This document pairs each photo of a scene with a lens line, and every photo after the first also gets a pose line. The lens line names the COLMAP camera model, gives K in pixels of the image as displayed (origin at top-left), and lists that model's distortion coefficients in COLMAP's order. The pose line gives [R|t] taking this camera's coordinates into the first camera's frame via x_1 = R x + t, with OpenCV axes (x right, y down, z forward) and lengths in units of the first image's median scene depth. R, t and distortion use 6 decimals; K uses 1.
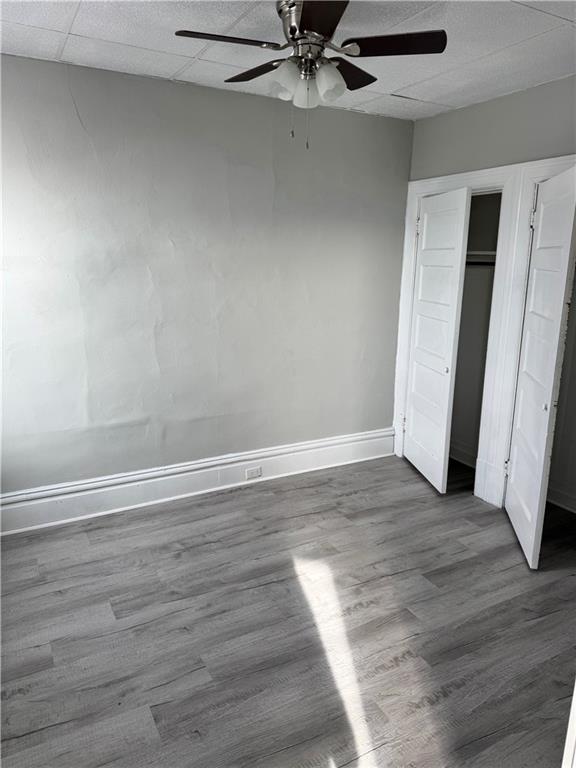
lens RADIAL K [[540.1, 0, 288.0], [0, 540.1, 384.0], [0, 0, 1]] dist [-0.001842, -0.009567]
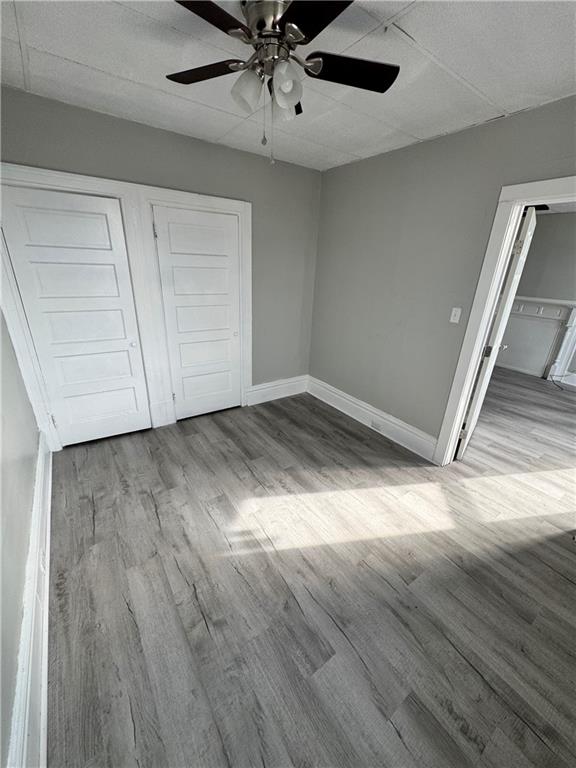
lens RADIAL K [[306.8, 0, 290.4], [0, 306.8, 382.0], [0, 0, 1]] dist [-0.000509, 0.000692]
pose [[-0.112400, -0.388718, 0.914475, -0.548153], [0.190016, 0.894915, 0.403759, -0.231083], [-0.975326, 0.219147, -0.026726, 0.846929]]
